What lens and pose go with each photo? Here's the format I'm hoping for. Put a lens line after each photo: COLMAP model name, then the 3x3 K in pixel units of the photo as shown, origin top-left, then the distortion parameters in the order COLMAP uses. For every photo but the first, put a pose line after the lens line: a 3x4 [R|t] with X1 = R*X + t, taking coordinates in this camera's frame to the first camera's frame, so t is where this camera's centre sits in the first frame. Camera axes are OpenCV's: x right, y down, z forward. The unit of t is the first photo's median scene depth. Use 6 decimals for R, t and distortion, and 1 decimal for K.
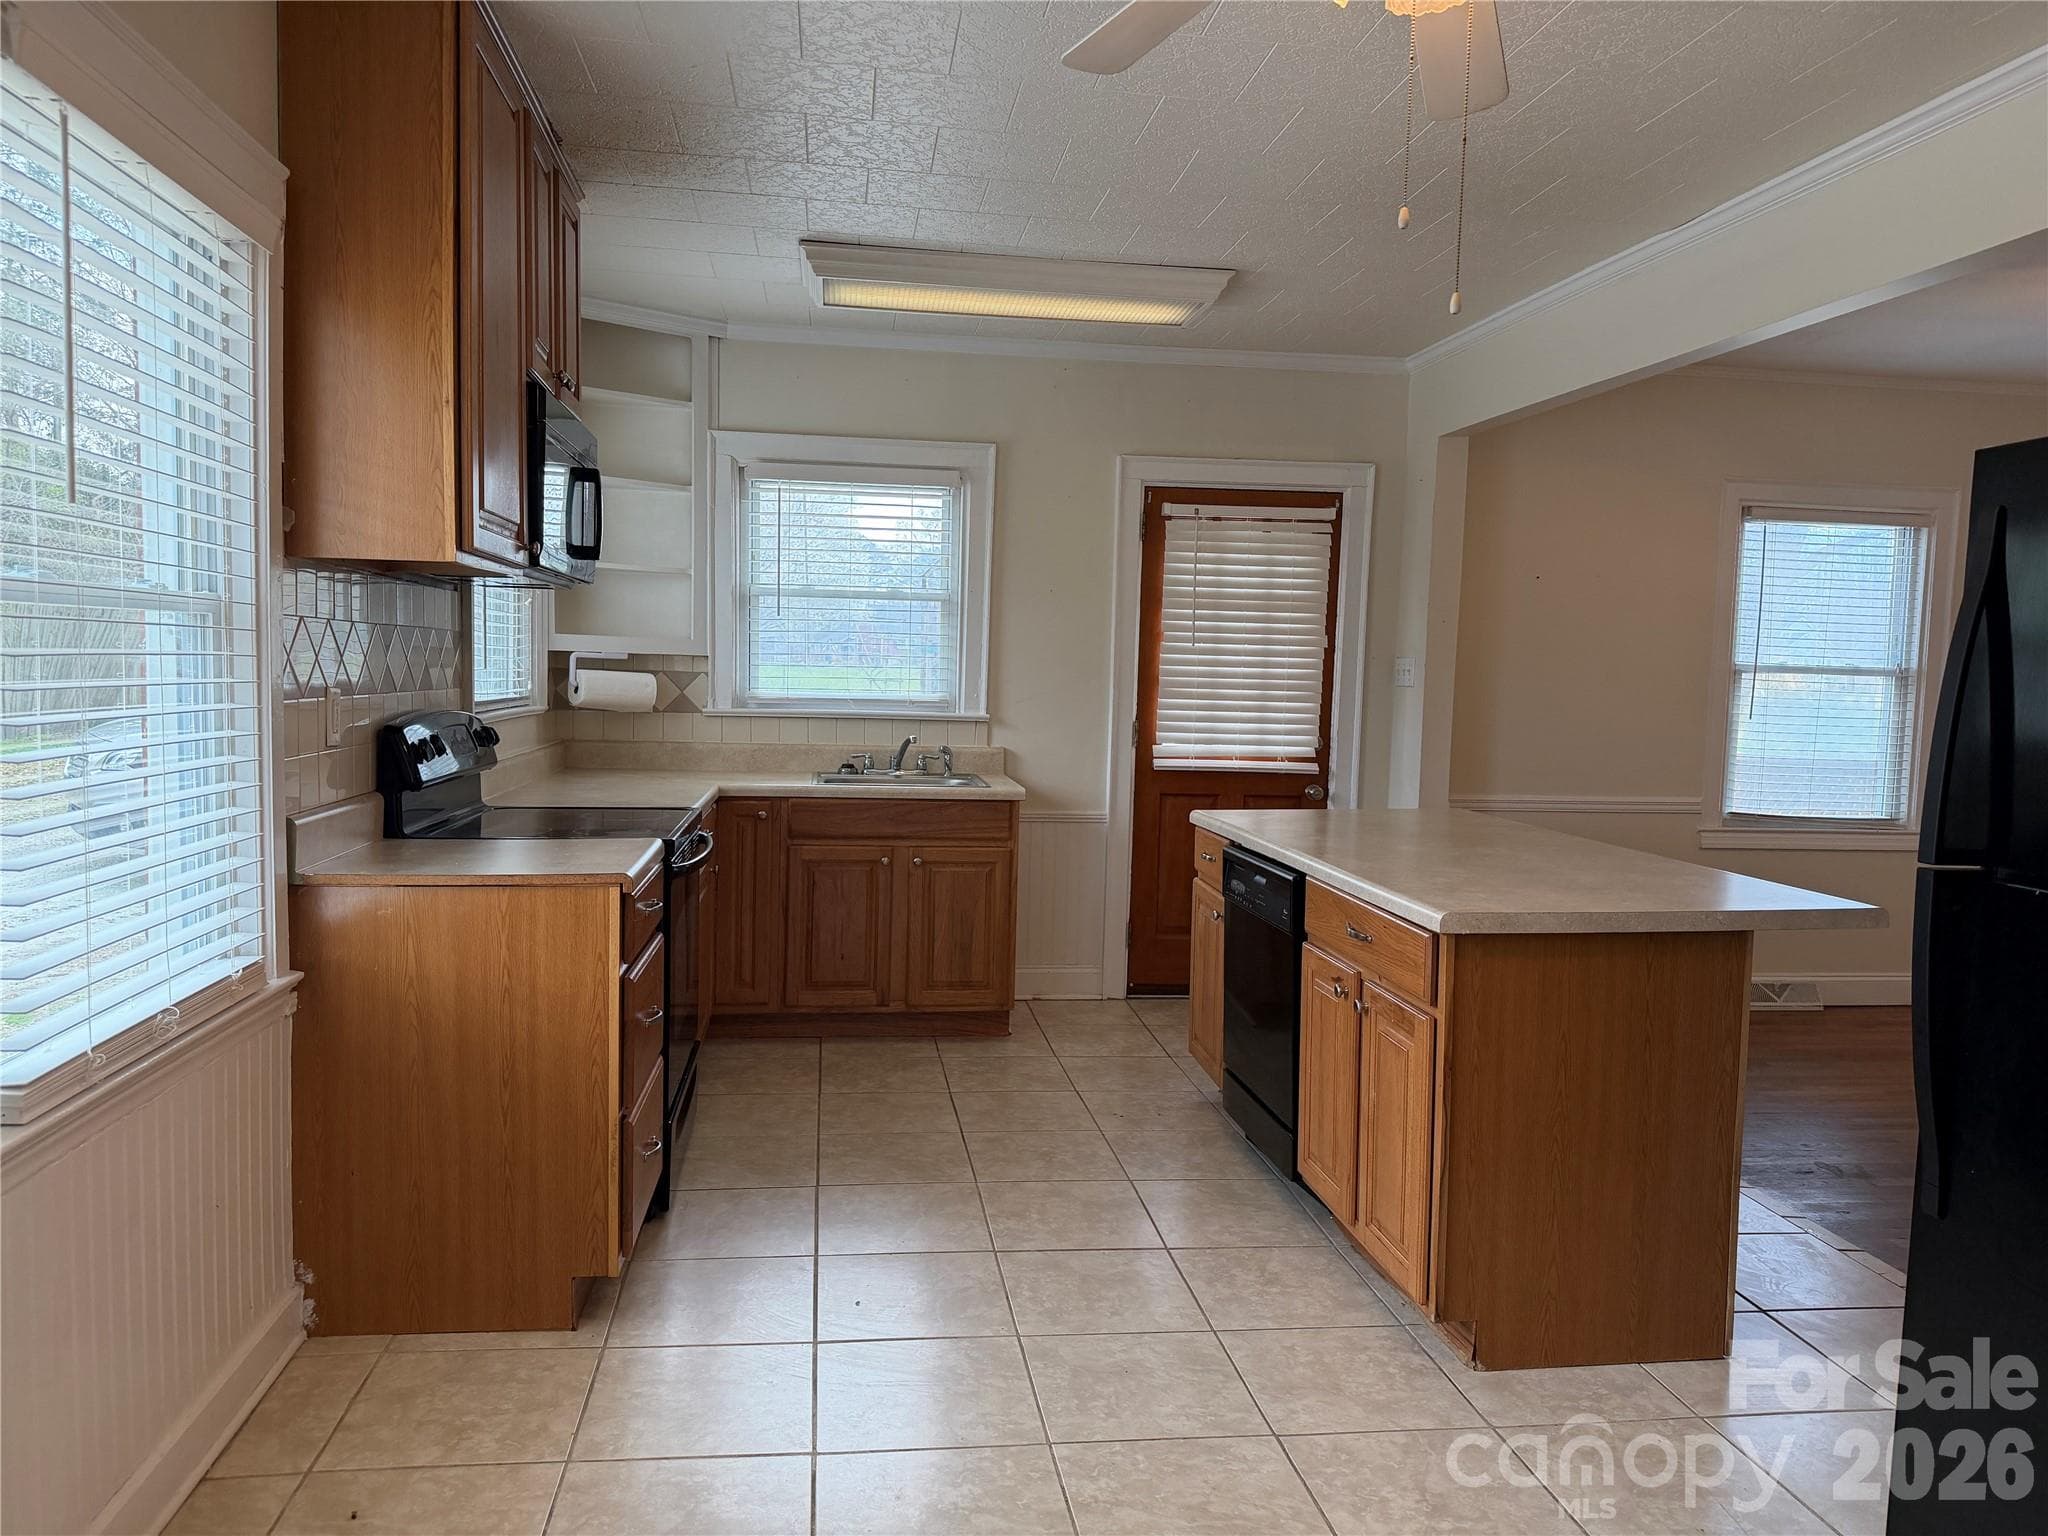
lens RADIAL K [[1437.2, 0, 1024.0], [0, 1437.2, 768.0], [0, 0, 1]] dist [0.098902, -0.122415]
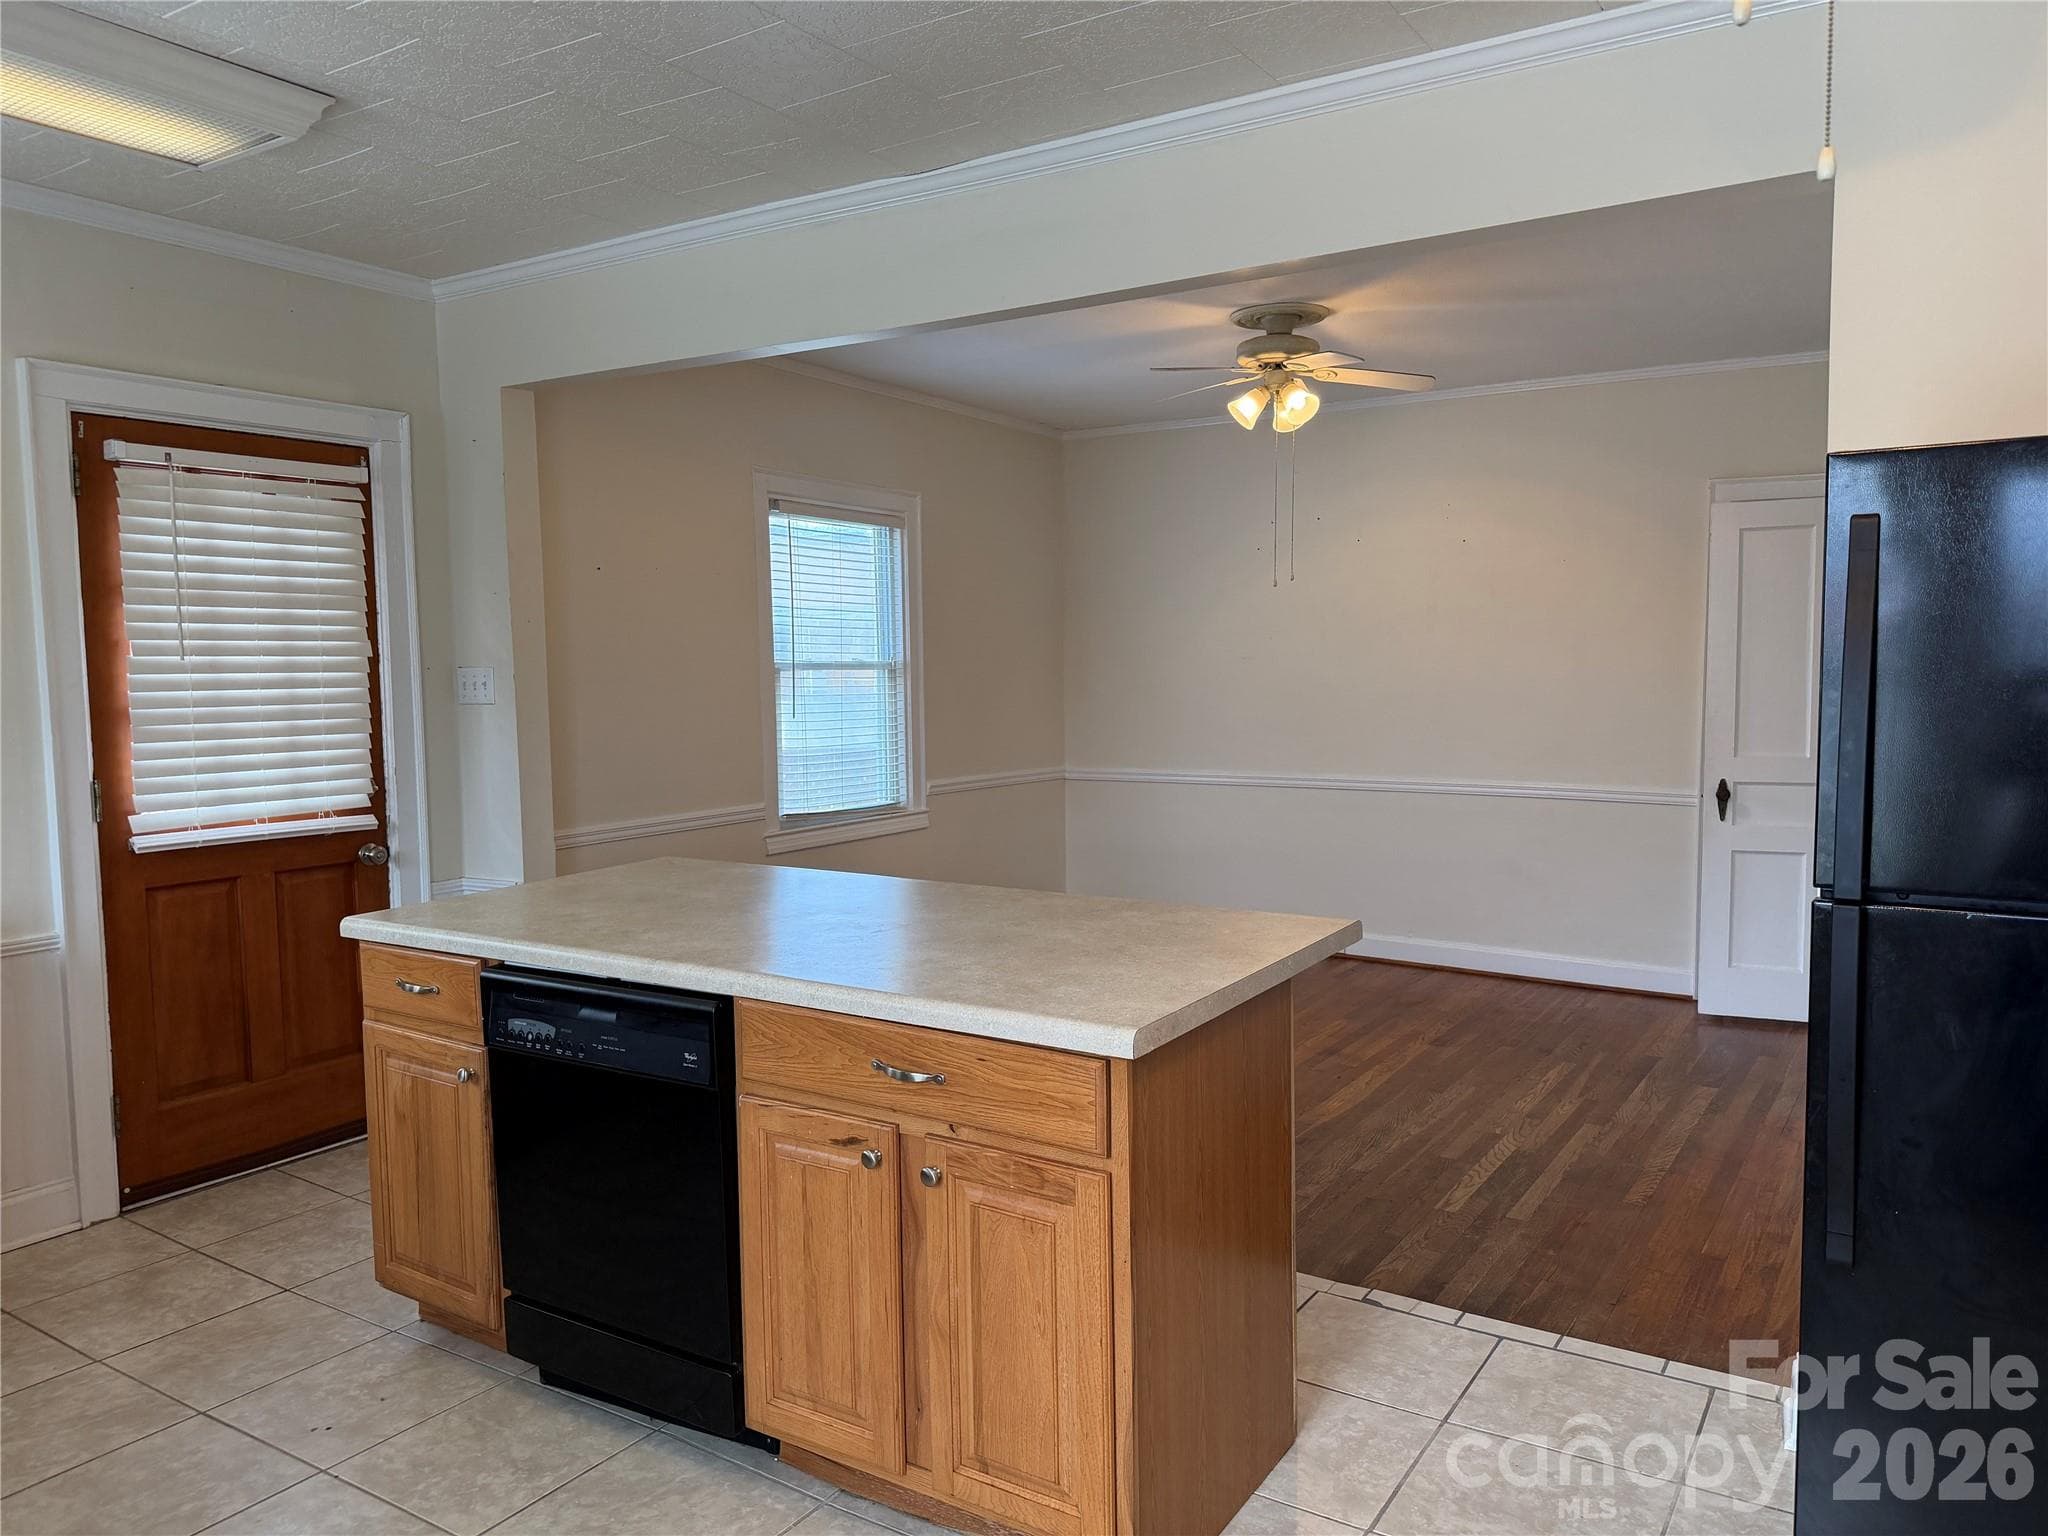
lens RADIAL K [[1437.2, 0, 1024.0], [0, 1437.2, 768.0], [0, 0, 1]] dist [0.098902, -0.122415]
pose [[0.650142, -0.089892, 0.754476, -0.141830], [0.080718, 0.995529, 0.049057, -0.036994], [-0.755513, 0.029005, 0.654491, 0.265707]]
